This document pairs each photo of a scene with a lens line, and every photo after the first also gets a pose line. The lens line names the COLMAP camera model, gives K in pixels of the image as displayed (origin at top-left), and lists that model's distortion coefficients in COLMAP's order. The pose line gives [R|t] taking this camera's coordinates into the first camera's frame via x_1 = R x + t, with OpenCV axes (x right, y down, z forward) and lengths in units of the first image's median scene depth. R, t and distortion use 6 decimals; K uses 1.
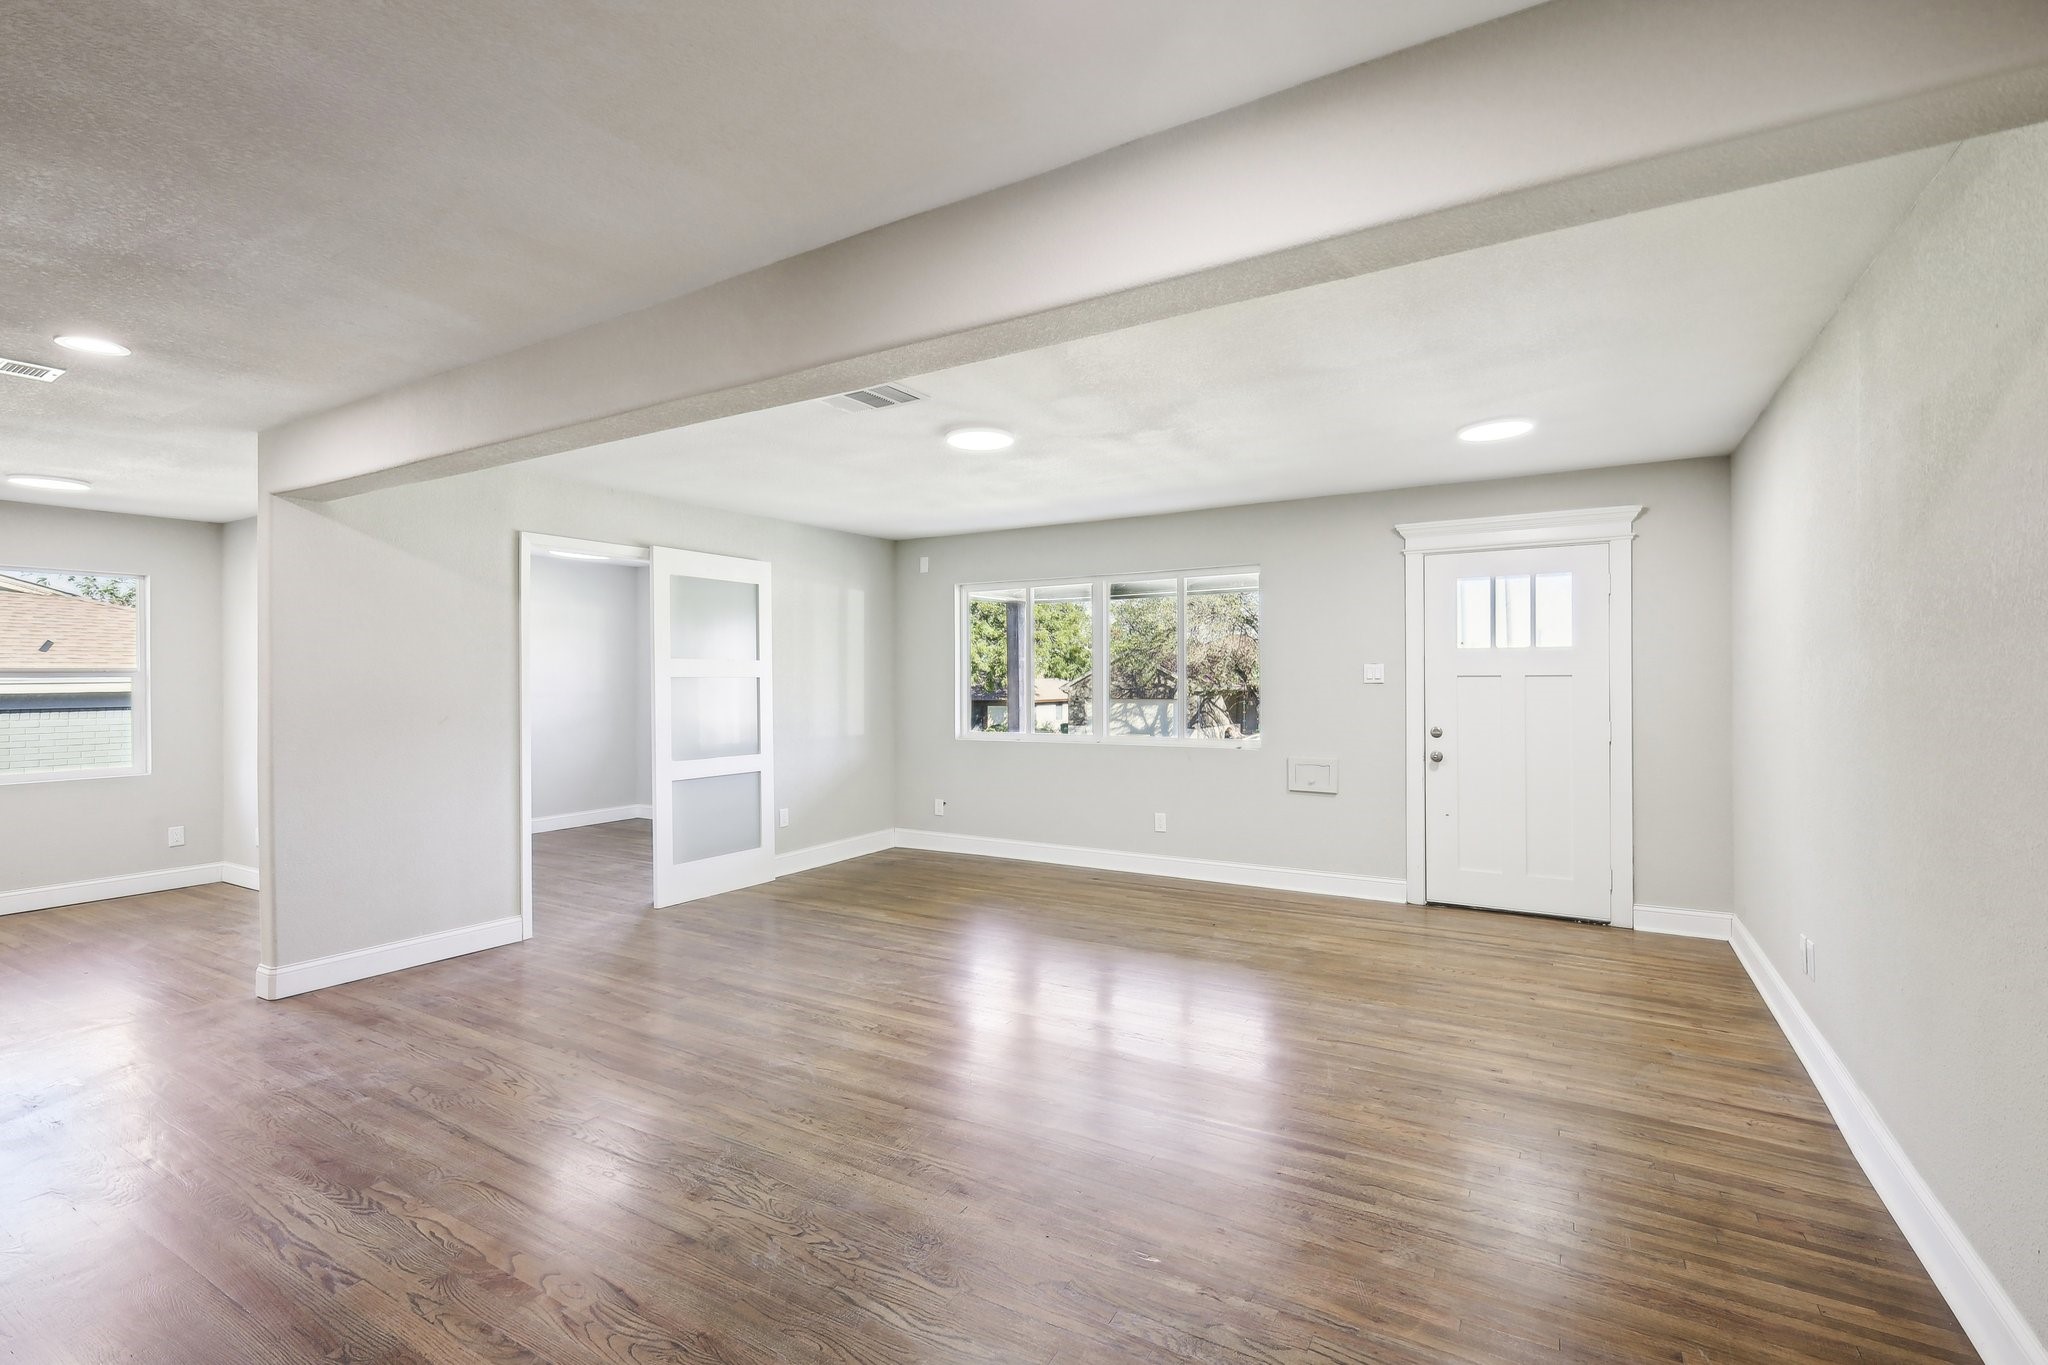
lens RADIAL K [[919.1, 0, 1041.2], [0, 919.1, 684.9], [0, 0, 1]] dist [0.001905, -0.000011]
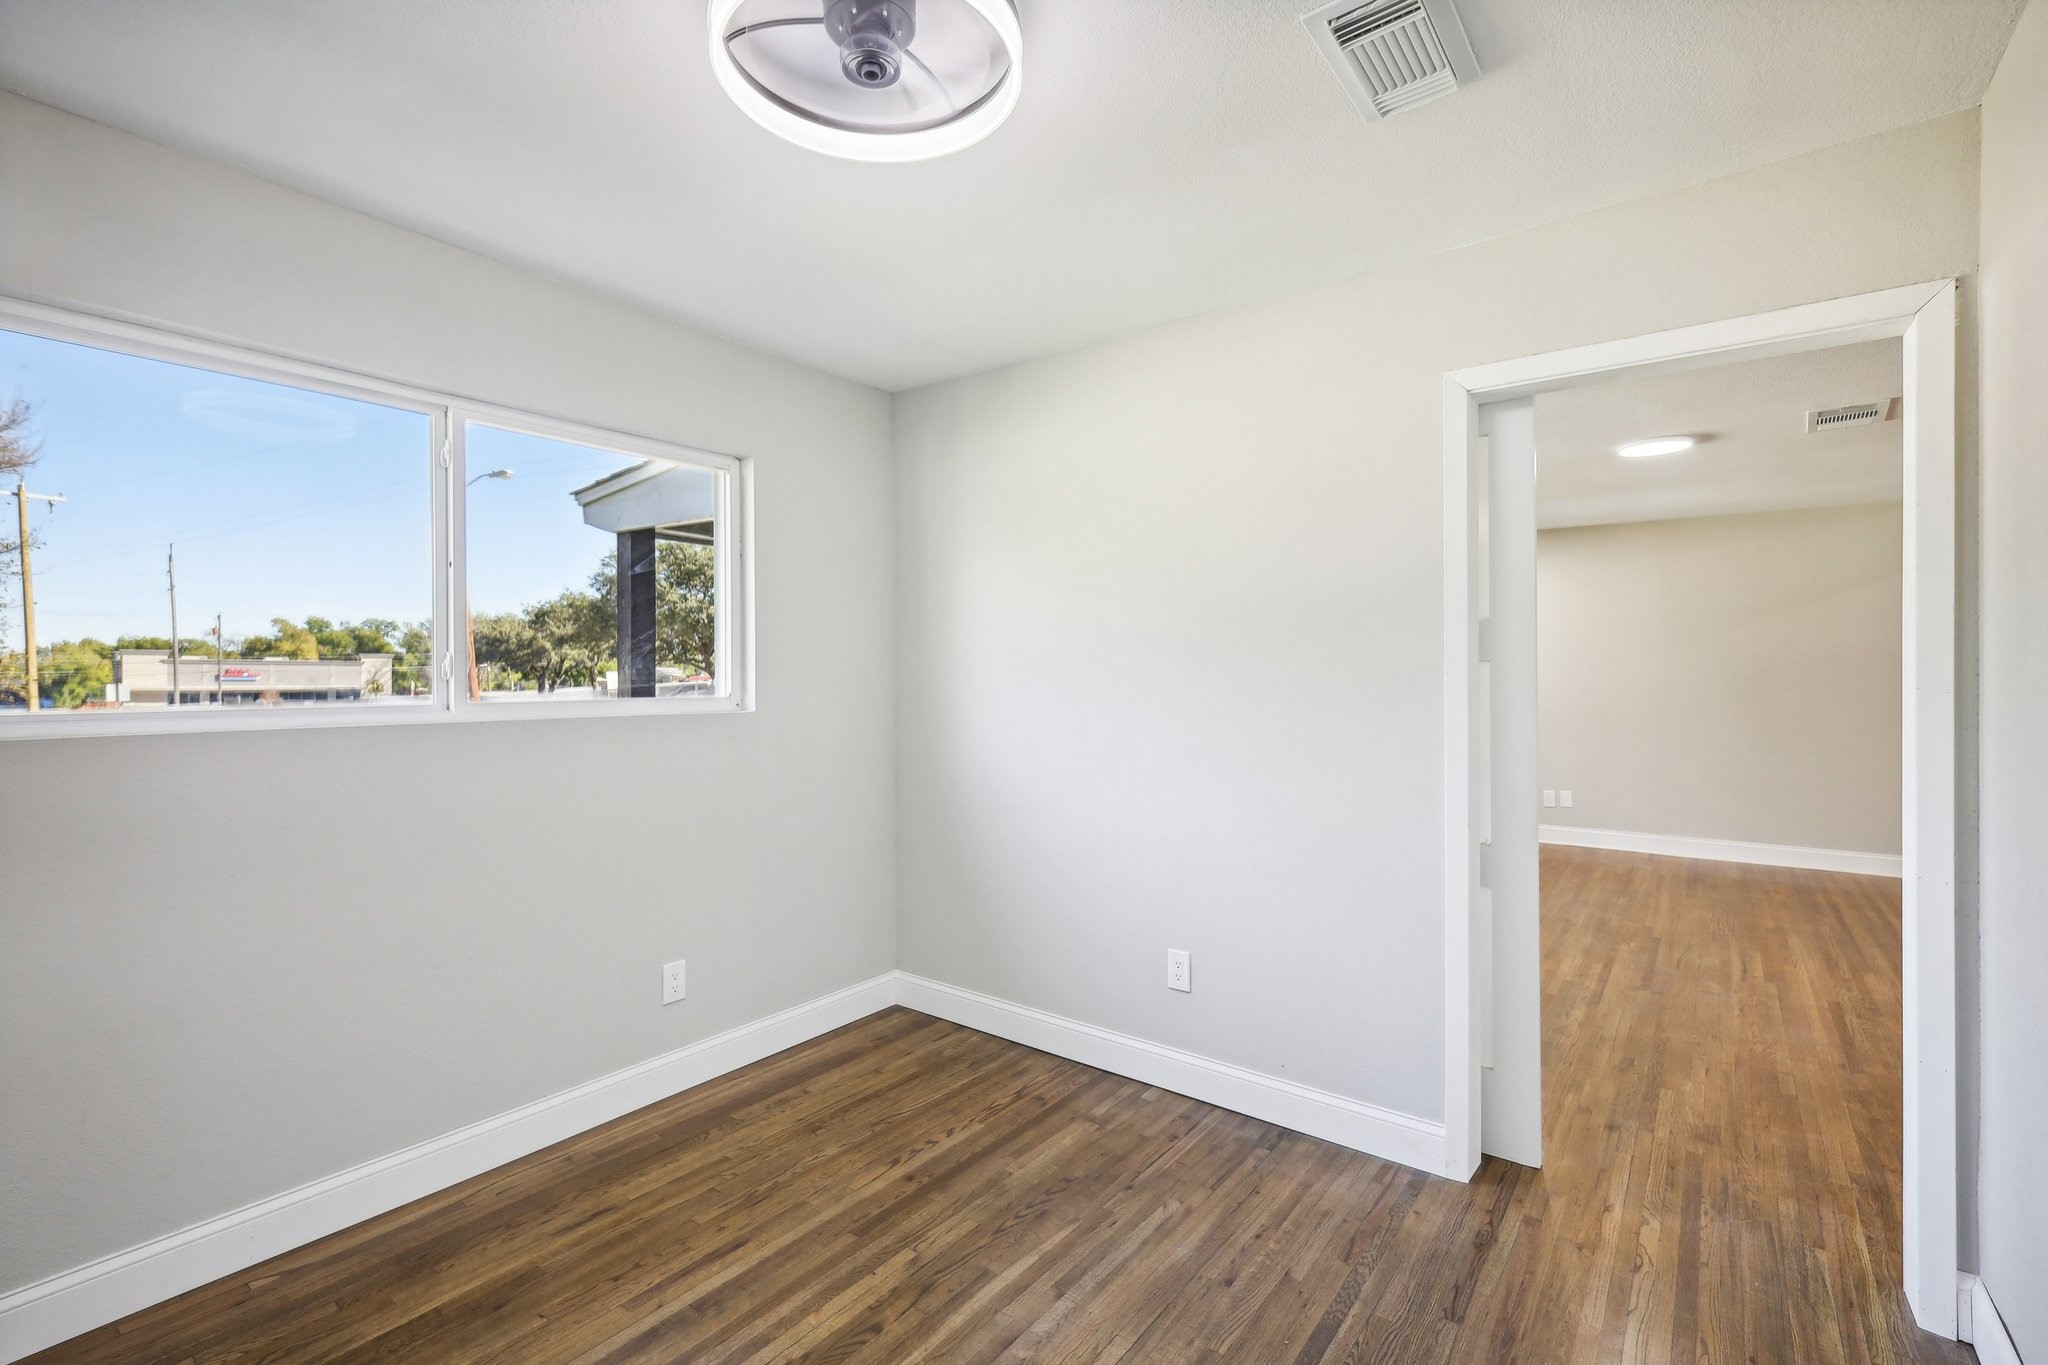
lens RADIAL K [[919.1, 0, 1041.2], [0, 919.1, 684.9], [0, 0, 1]] dist [0.001905, -0.000011]
pose [[0.117244, -0.006637, 0.993081, -1.003701], [0.006441, 0.999962, 0.005922, 0.000088], [-0.993082, 0.005702, 0.117282, 1.325898]]
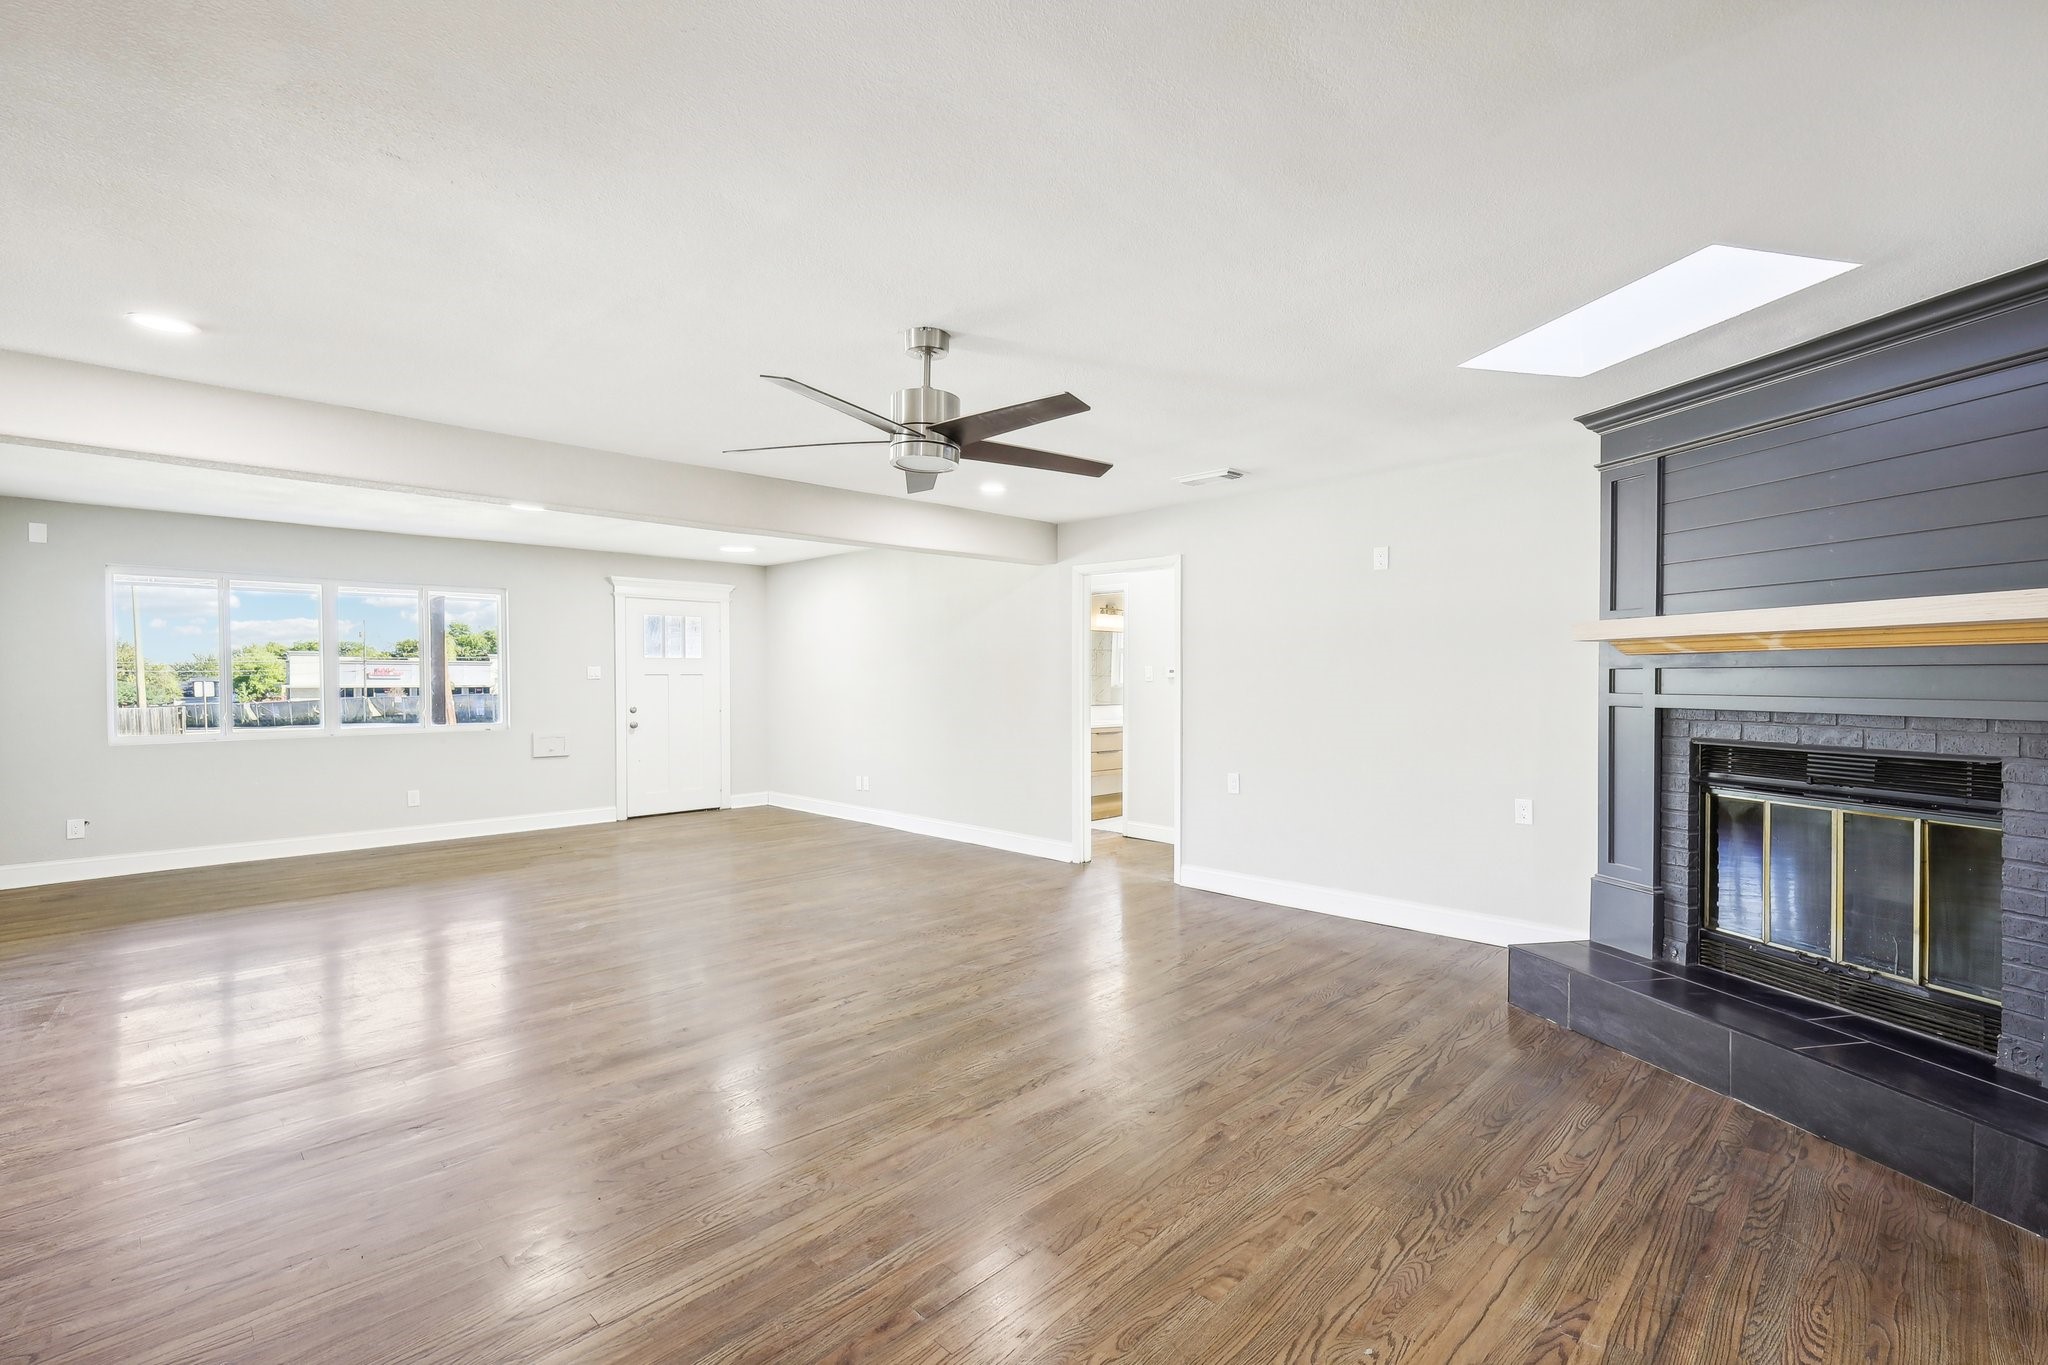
lens RADIAL K [[919.1, 0, 1041.2], [0, 919.1, 684.9], [0, 0, 1]] dist [0.001905, -0.000011]
pose [[0.247838, -0.007358, 0.968773, -1.043263], [0.004396, 0.999969, 0.006470, 0.001765], [-0.968791, 0.002655, 0.247863, -0.088467]]
